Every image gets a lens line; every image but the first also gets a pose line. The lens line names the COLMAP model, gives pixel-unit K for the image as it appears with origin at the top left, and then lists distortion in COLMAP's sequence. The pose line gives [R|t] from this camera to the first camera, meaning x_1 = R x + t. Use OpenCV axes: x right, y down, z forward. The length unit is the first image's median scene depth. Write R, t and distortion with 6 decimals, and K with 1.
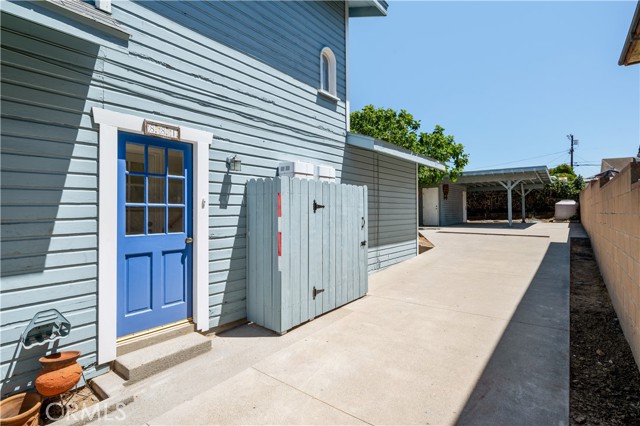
lens RADIAL K [[317.1, 0, 324.8], [0, 317.1, 209.6], [0, 0, 1]] dist [0.003642, 0.001299]
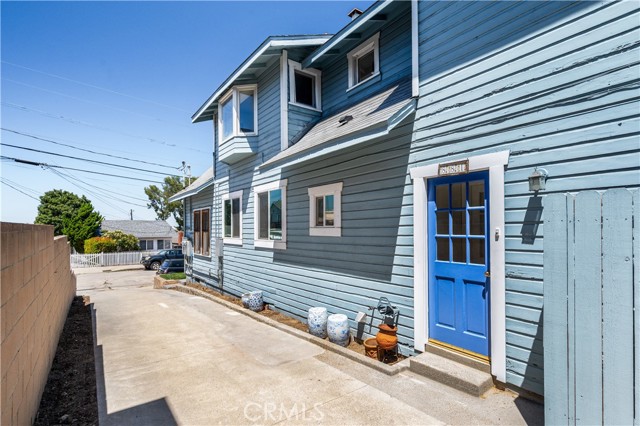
lens RADIAL K [[317.1, 0, 309.9], [0, 317.1, 227.4], [0, 0, 1]] dist [0.003642, 0.001299]
pose [[-0.290433, 0.007832, -0.956863, 0.178004], [0.018043, 0.999834, 0.002707, -0.015285], [0.956725, -0.016479, -0.290526, 0.222138]]
